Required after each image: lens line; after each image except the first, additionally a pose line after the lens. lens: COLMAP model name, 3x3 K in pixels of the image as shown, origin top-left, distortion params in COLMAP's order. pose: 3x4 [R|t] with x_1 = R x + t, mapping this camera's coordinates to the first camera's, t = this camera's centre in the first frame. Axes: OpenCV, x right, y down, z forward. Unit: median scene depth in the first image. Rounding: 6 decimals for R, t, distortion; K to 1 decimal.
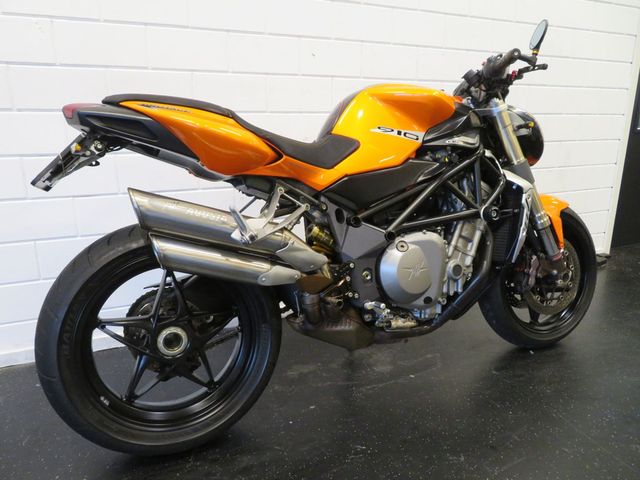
lens RADIAL K [[449.5, 0, 320.0], [0, 449.5, 240.0], [0, 0, 1]] dist [0.000437, 0.001185]
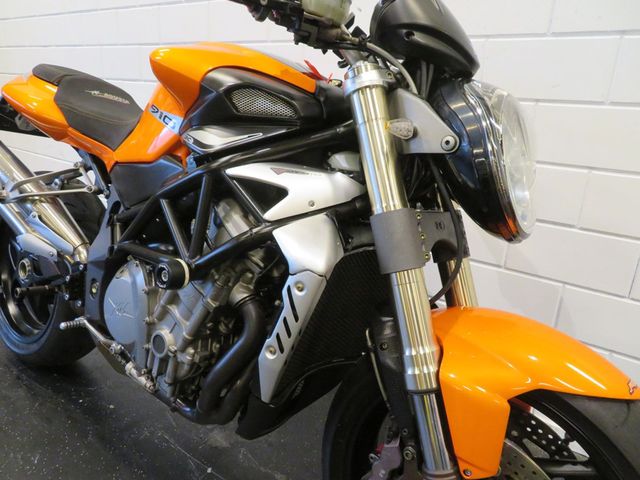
lens RADIAL K [[449.5, 0, 320.0], [0, 449.5, 240.0], [0, 0, 1]] dist [0.000437, 0.001185]
pose [[0.493484, 0.290404, -0.819841, 0.896120], [-0.264727, 0.948039, 0.176469, -0.240492], [0.828488, 0.129950, 0.544720, 0.844531]]
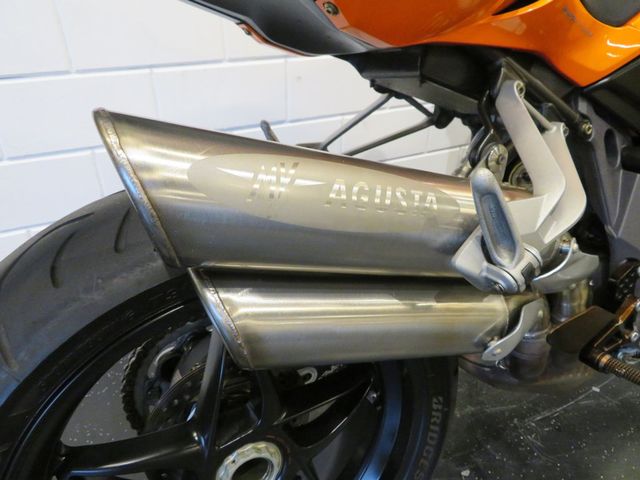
lens RADIAL K [[449.5, 0, 320.0], [0, 449.5, 240.0], [0, 0, 1]] dist [0.000437, 0.001185]
pose [[0.999024, -0.007840, 0.043468, -0.240236], [-0.005349, 0.955402, 0.295259, -0.091305], [-0.043844, -0.295203, 0.954428, 0.564154]]
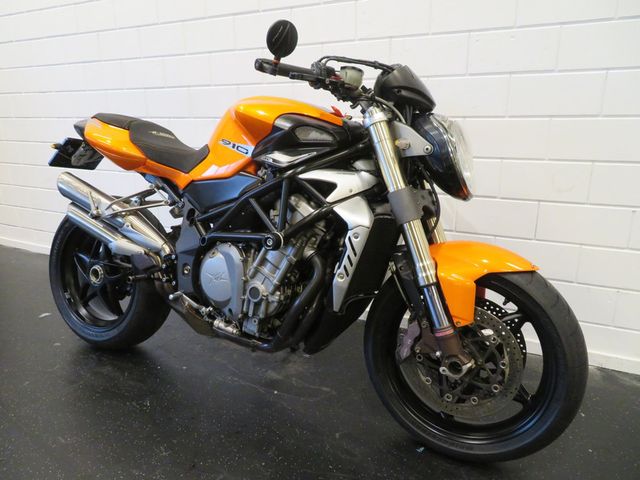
lens RADIAL K [[449.5, 0, 320.0], [0, 449.5, 240.0], [0, 0, 1]] dist [0.000437, 0.001185]
pose [[0.624963, 0.208289, -0.752354, 1.106676], [-0.180391, 0.976197, 0.120414, -0.185670], [0.759526, 0.060464, 0.647661, 0.491099]]
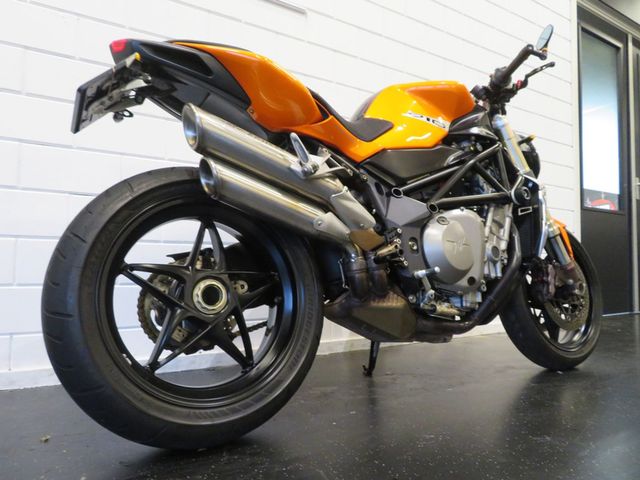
lens RADIAL K [[449.5, 0, 320.0], [0, 449.5, 240.0], [0, 0, 1]] dist [0.000437, 0.001185]
pose [[0.991097, 0.013582, 0.132449, -0.203445], [0.024935, 0.958249, -0.284845, 0.316056], [-0.130788, 0.285612, 0.949379, 0.123210]]
